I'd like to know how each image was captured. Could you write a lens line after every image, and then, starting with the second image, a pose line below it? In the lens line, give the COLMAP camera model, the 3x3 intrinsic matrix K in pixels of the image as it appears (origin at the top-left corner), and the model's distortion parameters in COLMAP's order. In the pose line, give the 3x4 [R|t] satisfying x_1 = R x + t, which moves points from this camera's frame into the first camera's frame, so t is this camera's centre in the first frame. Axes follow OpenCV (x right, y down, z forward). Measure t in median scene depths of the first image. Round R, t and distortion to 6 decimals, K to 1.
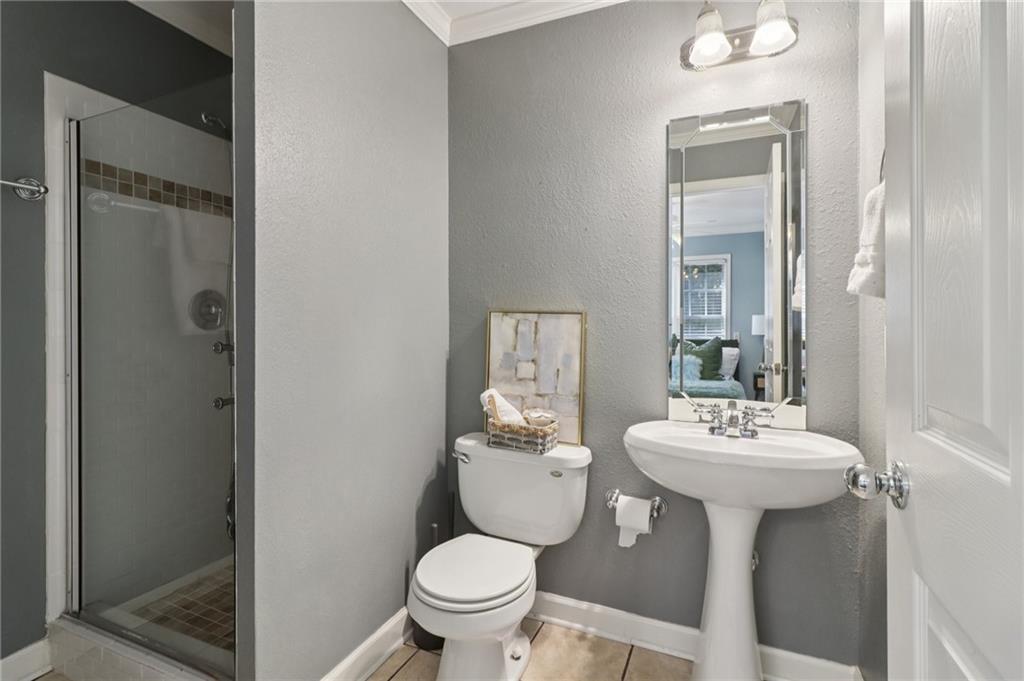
lens RADIAL K [[479.5, 0, 514.2], [0, 479.5, 321.0], [0, 0, 1]] dist [-0.003249, -0.000181]
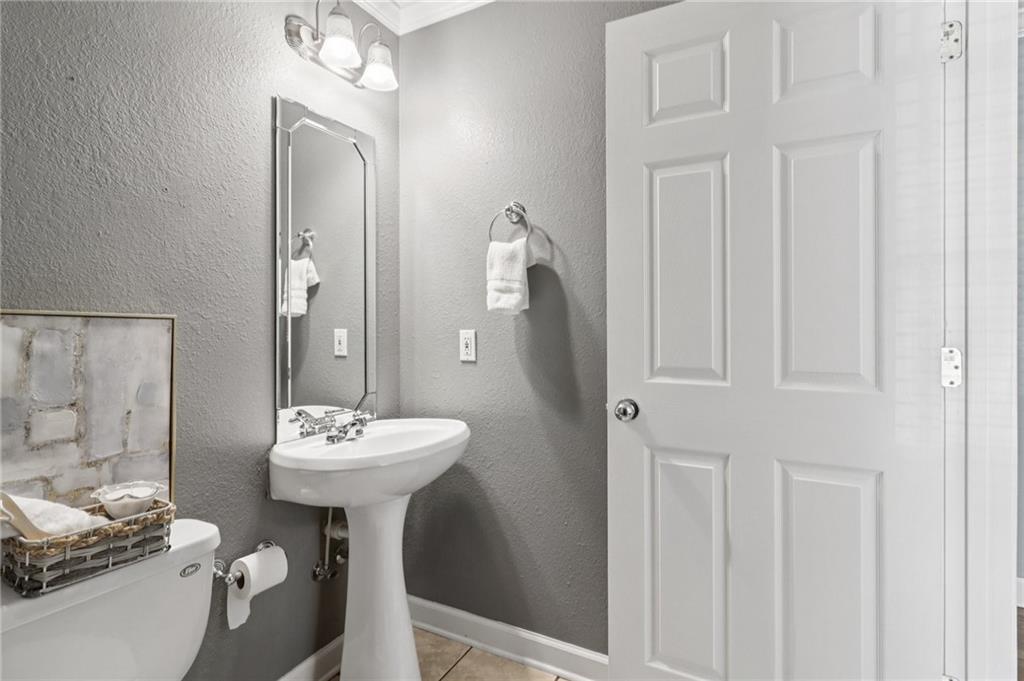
lens RADIAL K [[479.5, 0, 514.2], [0, 479.5, 321.0], [0, 0, 1]] dist [-0.003249, -0.000181]
pose [[0.112182, 0.000360, 0.993688, -0.448813], [0.004306, 0.999990, -0.000848, -0.009187], [-0.993678, 0.004374, 0.112180, 0.451798]]
